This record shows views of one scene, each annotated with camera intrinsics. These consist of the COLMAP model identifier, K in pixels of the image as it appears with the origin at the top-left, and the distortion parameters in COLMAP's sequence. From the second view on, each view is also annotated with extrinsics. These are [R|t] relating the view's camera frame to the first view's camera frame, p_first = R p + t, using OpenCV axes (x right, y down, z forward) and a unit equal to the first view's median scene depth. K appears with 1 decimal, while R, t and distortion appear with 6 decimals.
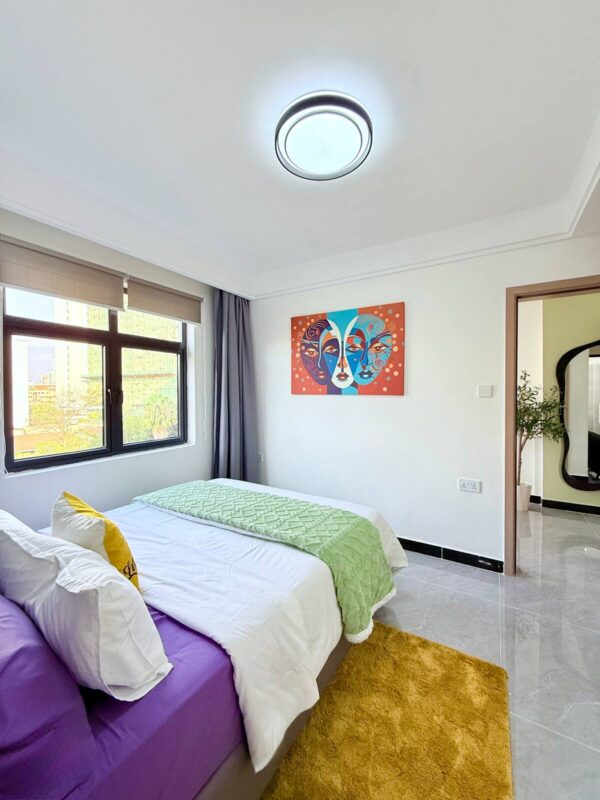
lens RADIAL K [[319.6, 0, 301.7], [0, 319.6, 397.9], [0, 0, 1]] dist [0.001975, 0.000187]
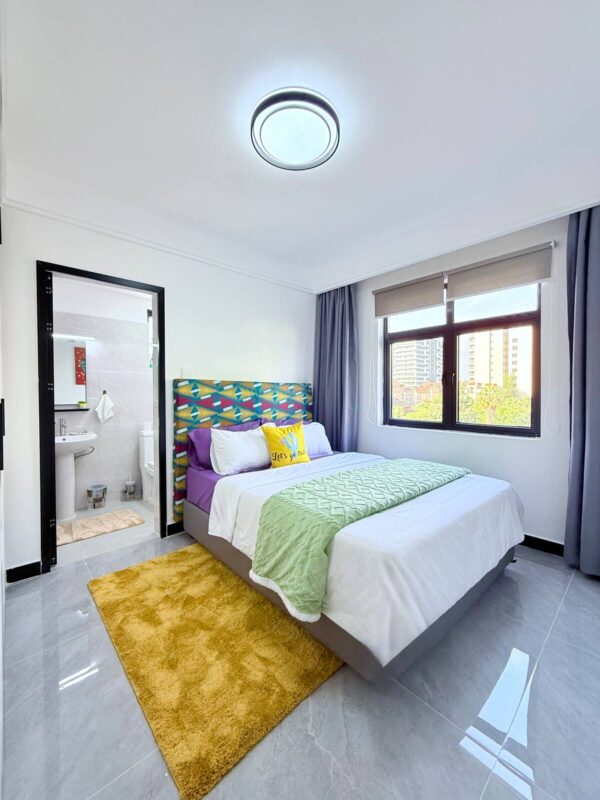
lens RADIAL K [[319.6, 0, 301.7], [0, 319.6, 397.9], [0, 0, 1]] dist [0.001975, 0.000187]
pose [[-0.268465, 0.016756, -0.963144, 0.658784], [-0.016590, 0.999620, 0.022015, 0.044371], [0.963147, 0.021889, -0.268085, 0.783516]]
